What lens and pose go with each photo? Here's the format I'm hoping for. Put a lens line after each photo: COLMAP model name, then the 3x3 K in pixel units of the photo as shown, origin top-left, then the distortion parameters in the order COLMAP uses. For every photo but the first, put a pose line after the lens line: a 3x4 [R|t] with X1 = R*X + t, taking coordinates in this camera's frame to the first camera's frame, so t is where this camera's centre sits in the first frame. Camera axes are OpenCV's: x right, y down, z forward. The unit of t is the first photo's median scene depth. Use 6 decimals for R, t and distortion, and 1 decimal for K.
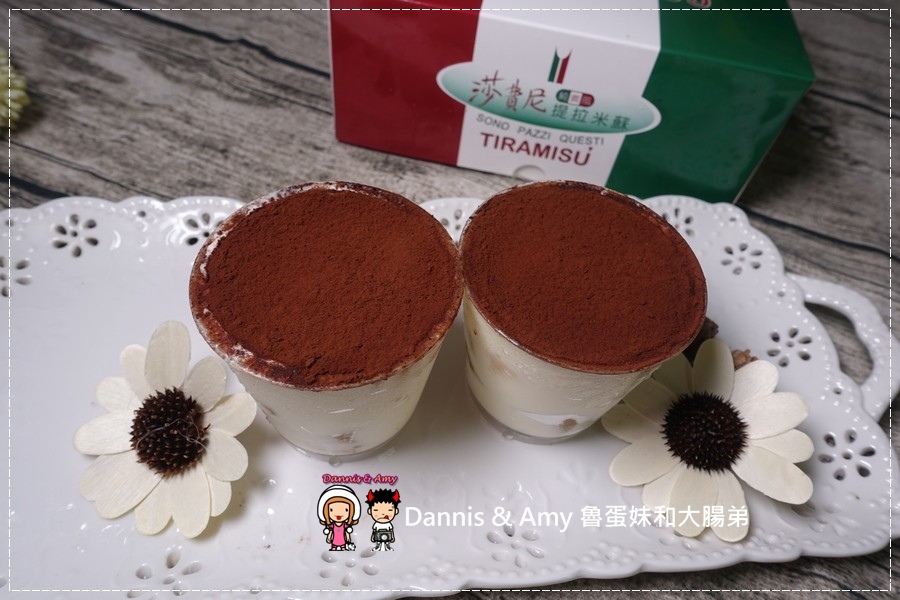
lens RADIAL K [[615.4, 0, 450.0], [0, 615.4, 300.0], [0, 0, 1]] dist [-0.000736, 0.001437]
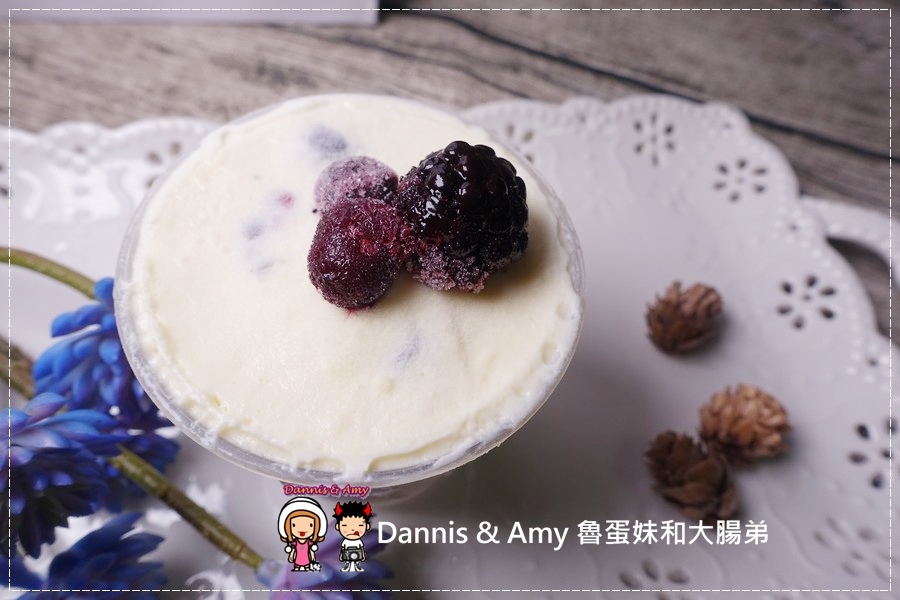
lens RADIAL K [[615.4, 0, 450.0], [0, 615.4, 300.0], [0, 0, 1]] dist [-0.000736, 0.001437]
pose [[0.998066, -0.053095, 0.032329, 0.083852], [0.048226, 0.989499, 0.136255, -0.040451], [-0.039224, -0.134432, 0.990146, 0.240861]]
